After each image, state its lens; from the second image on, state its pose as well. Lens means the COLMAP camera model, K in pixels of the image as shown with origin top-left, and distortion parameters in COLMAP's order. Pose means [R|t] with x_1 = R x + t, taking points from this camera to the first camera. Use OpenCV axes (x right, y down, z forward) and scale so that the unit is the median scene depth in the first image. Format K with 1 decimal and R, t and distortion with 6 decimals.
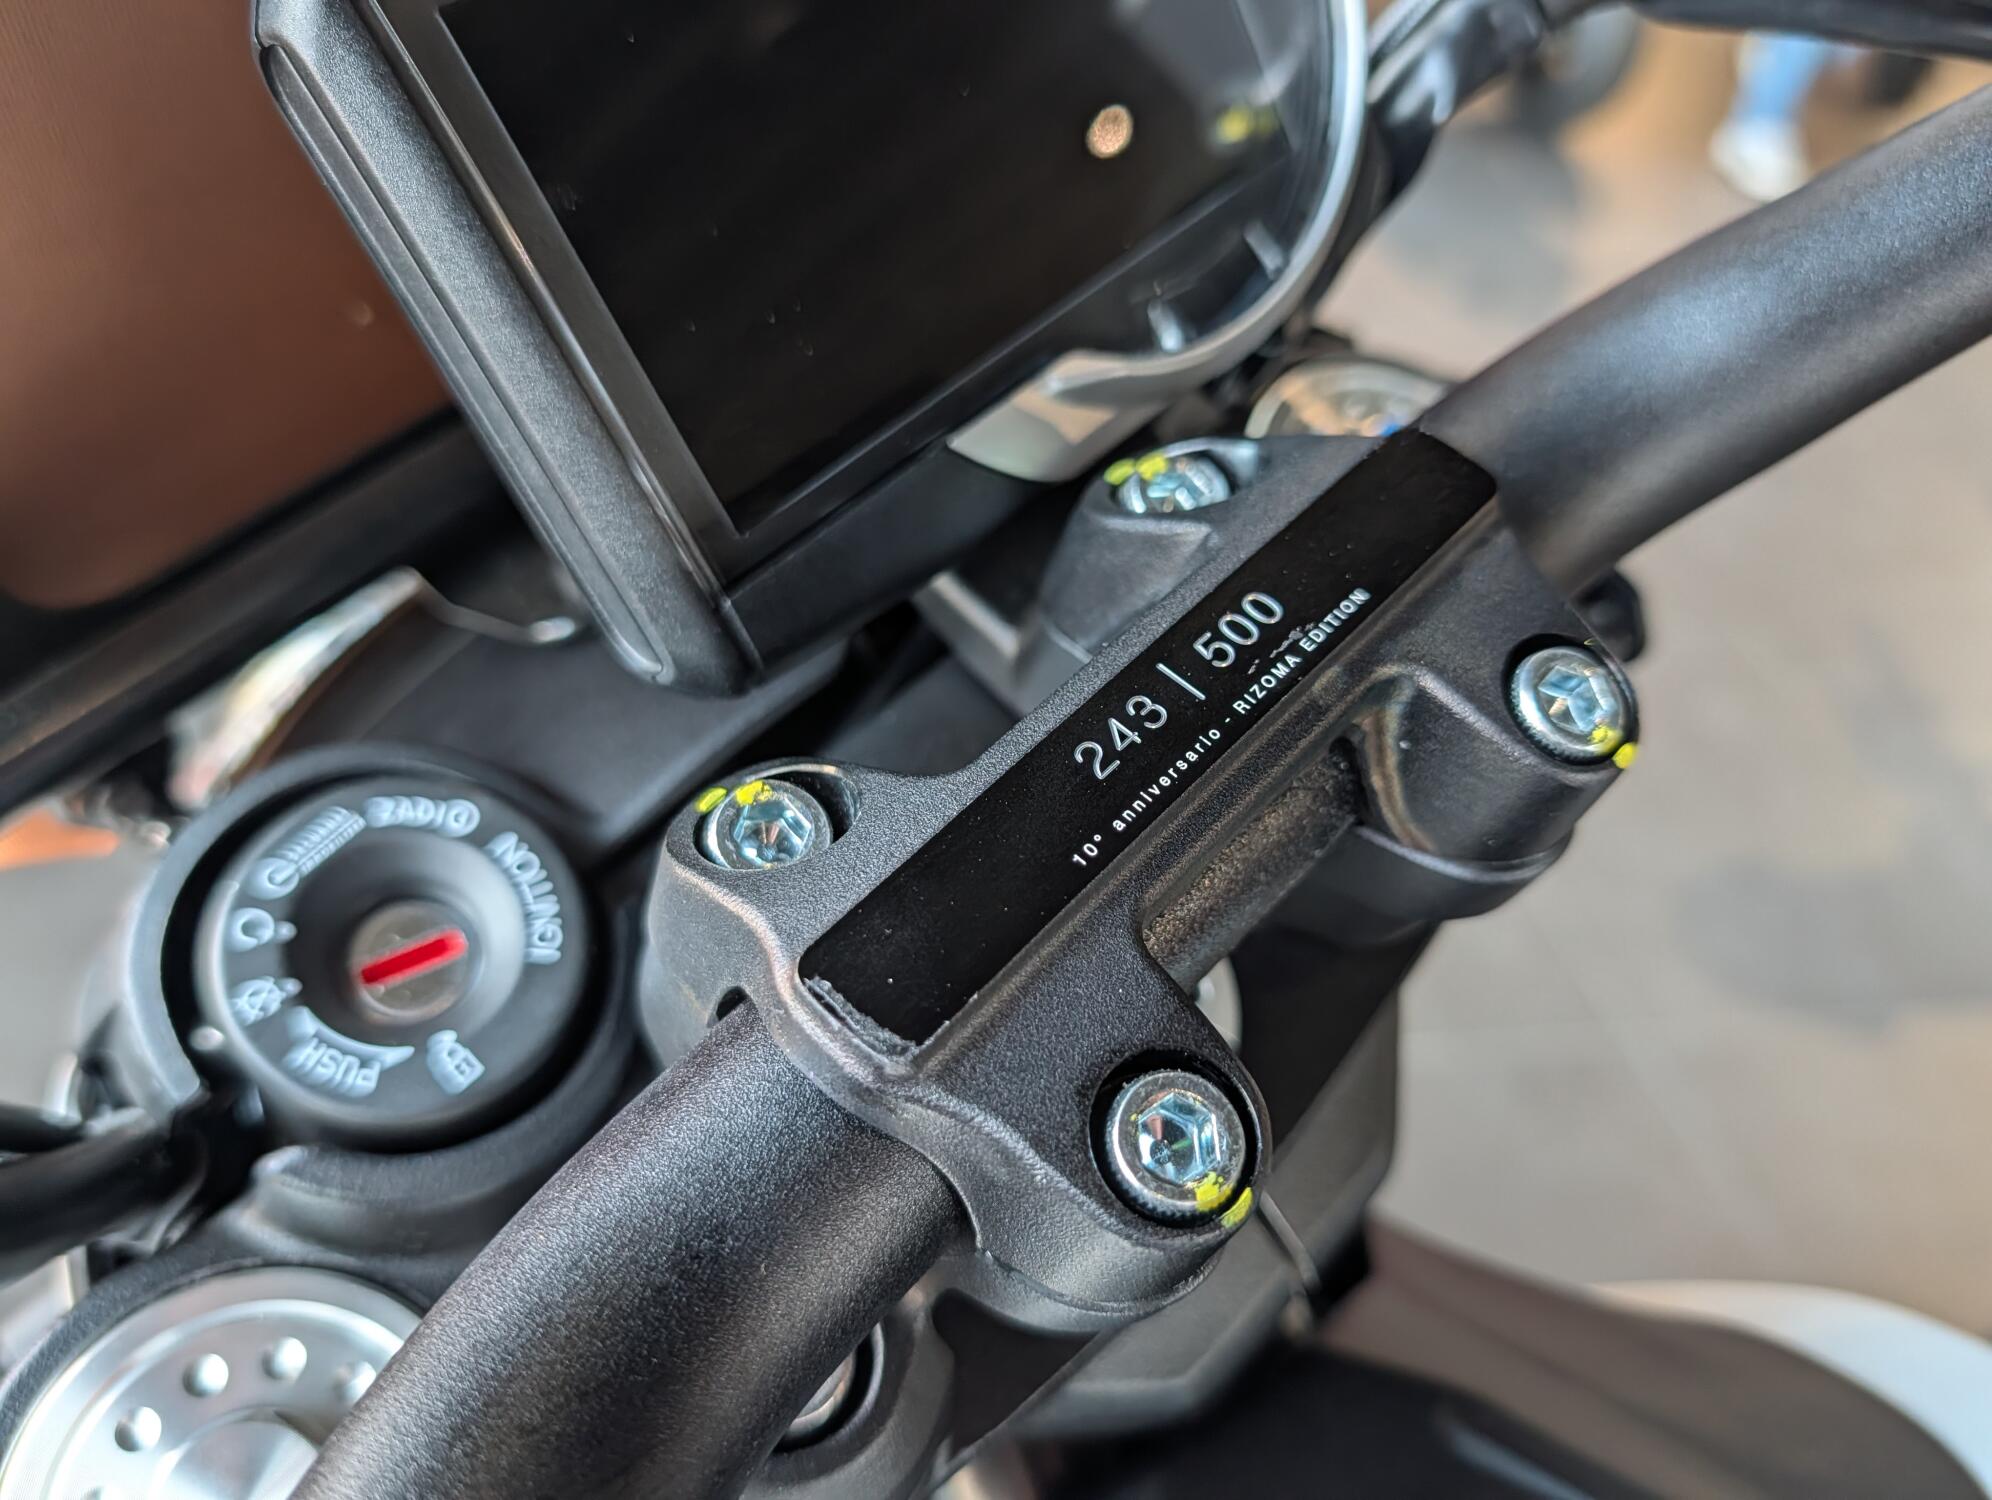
lens RADIAL K [[1409.1, 0, 996.0], [0, 1409.1, 750.0], [0, 0, 1]] dist [0.003844, 0.000486]
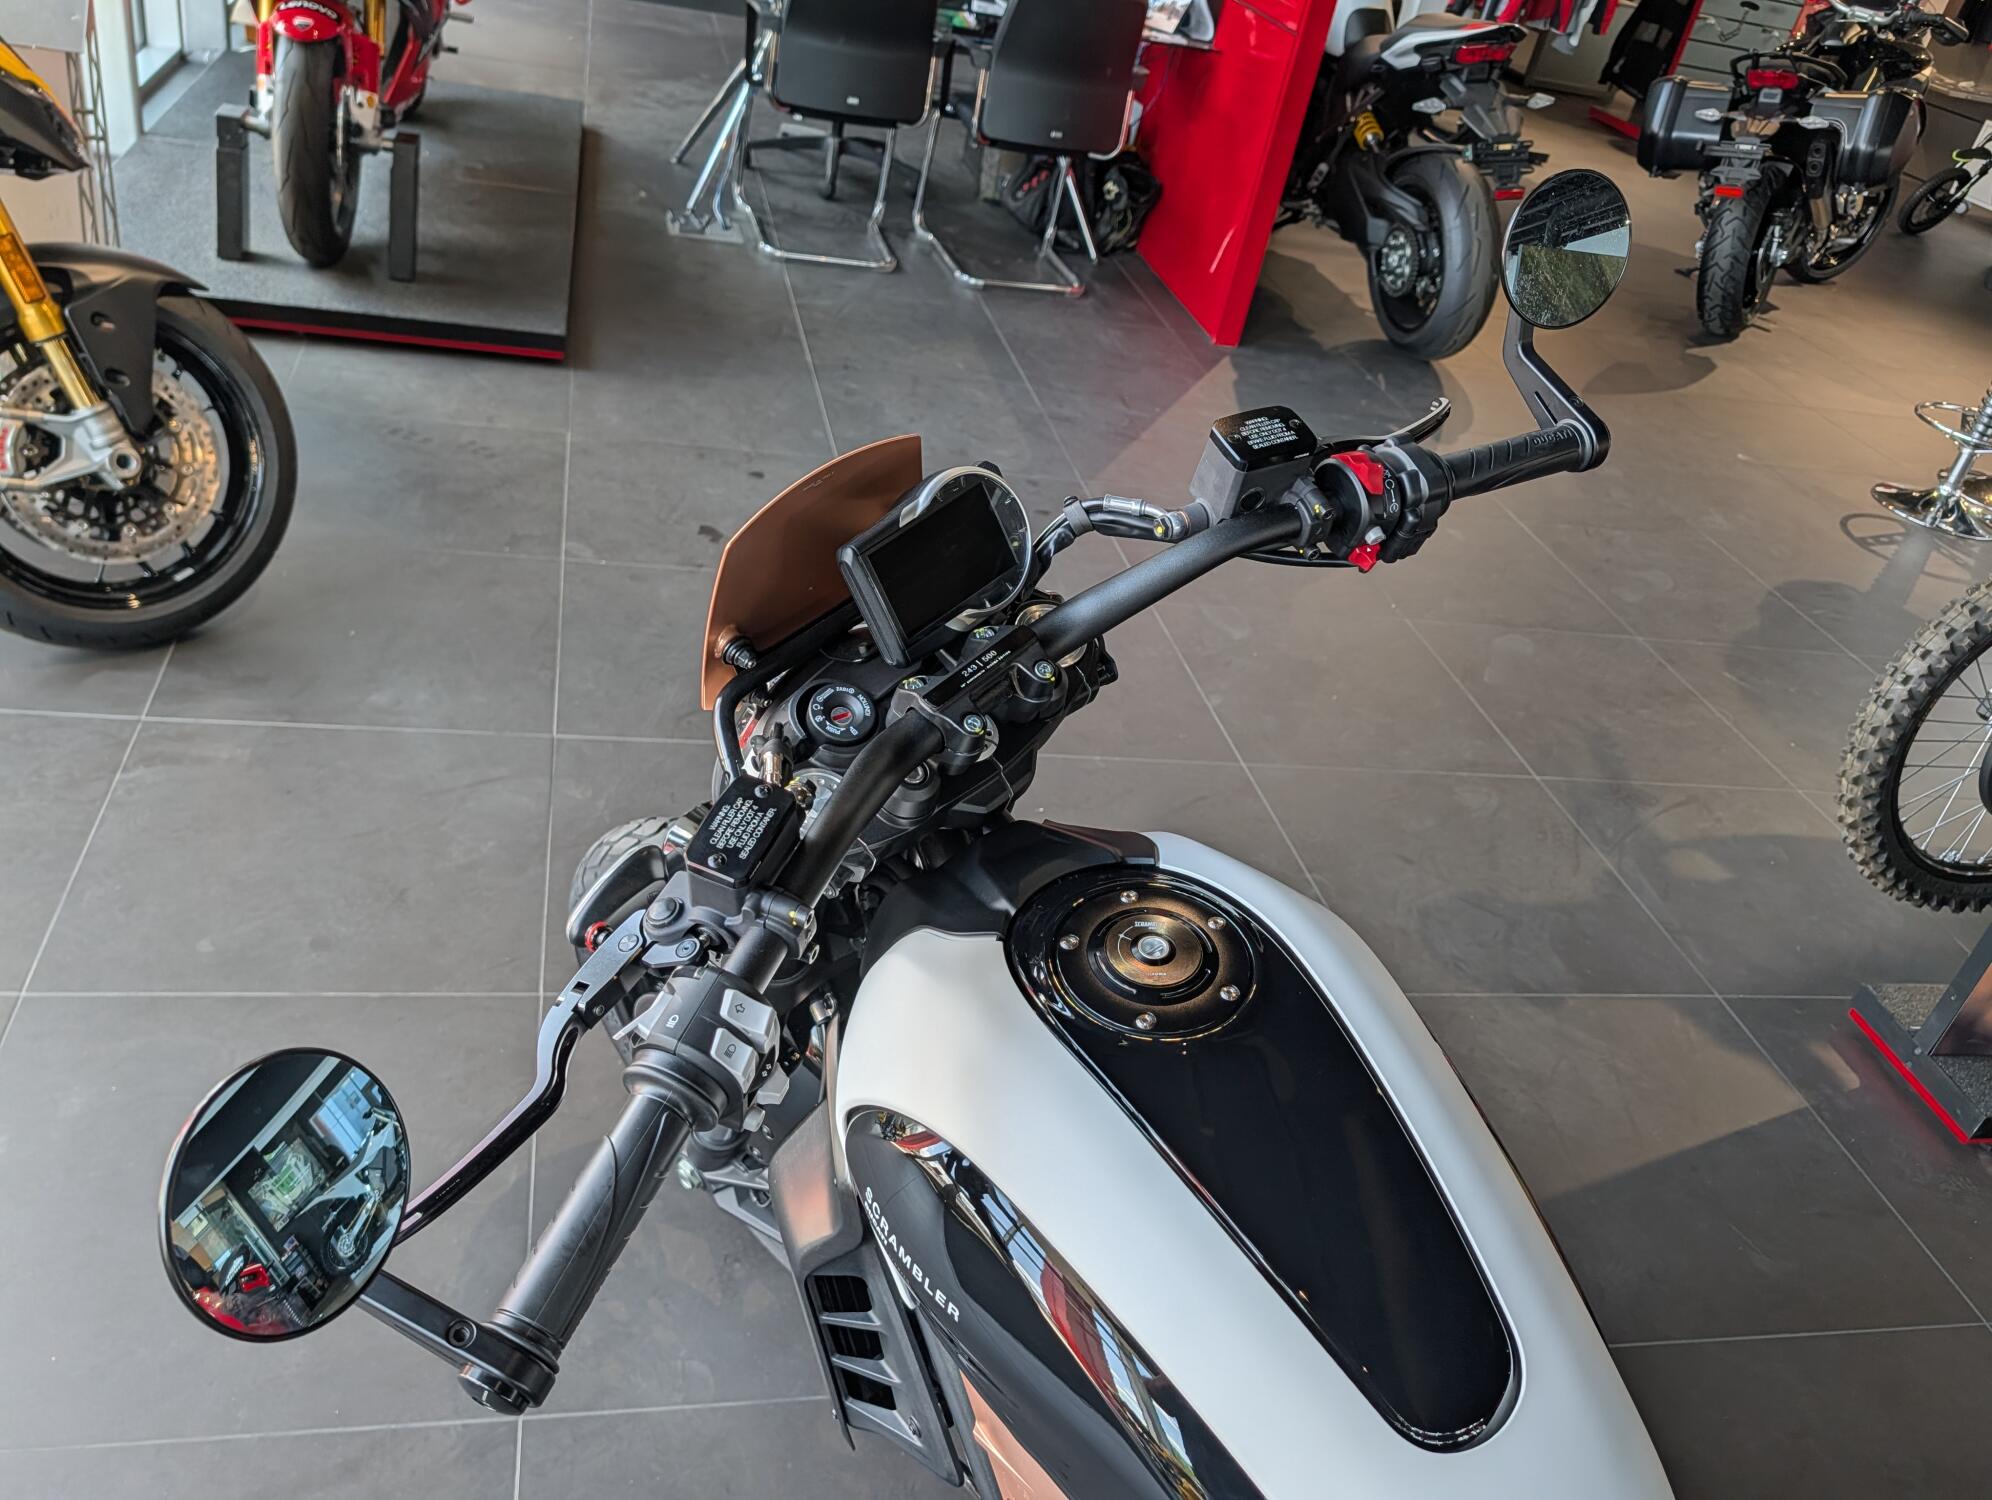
lens RADIAL K [[1570.9, 0, 1007.4], [0, 1570.9, 724.4], [0, 0, 1]] dist [0.004987, 0.001054]
pose [[0.999500, 0.026616, 0.017075, 0.121736], [-0.024318, 0.992108, -0.123006, 0.946117], [-0.020214, 0.122529, 0.992259, -5.205077]]
